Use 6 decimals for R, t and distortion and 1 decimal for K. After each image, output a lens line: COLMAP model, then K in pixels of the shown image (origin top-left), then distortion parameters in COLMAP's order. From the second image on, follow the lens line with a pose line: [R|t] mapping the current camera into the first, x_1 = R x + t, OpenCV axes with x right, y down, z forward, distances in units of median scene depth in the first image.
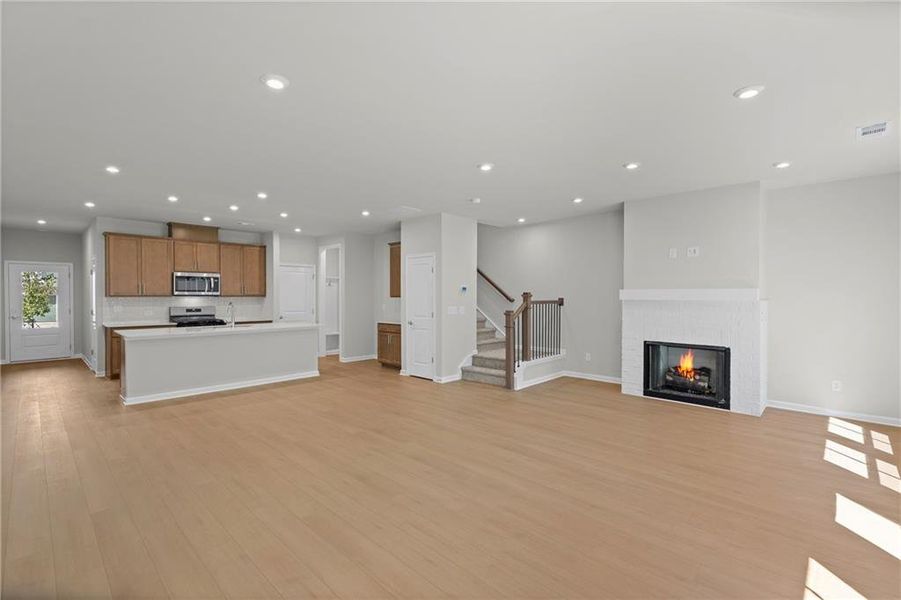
lens RADIAL K [[414.4, 0, 456.8], [0, 414.4, 298.9], [0, 0, 1]] dist [-0.000542, 0.000054]
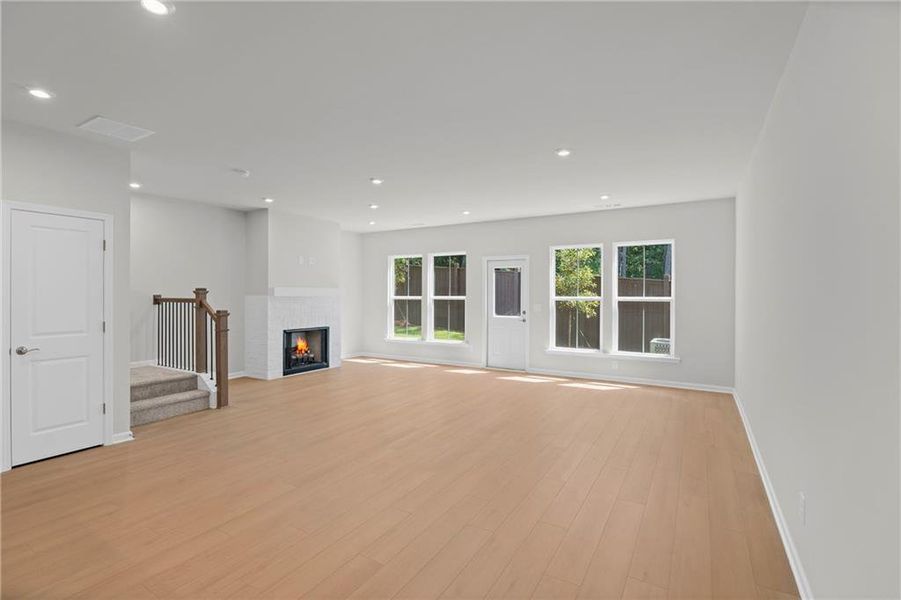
lens RADIAL K [[414.4, 0, 456.8], [0, 414.4, 298.9], [0, 0, 1]] dist [-0.000542, 0.000054]
pose [[-0.230185, -0.012853, 0.973062, -0.871036], [0.003696, 0.999894, 0.014081, -0.004518], [-0.973140, 0.006838, -0.230113, 0.832774]]
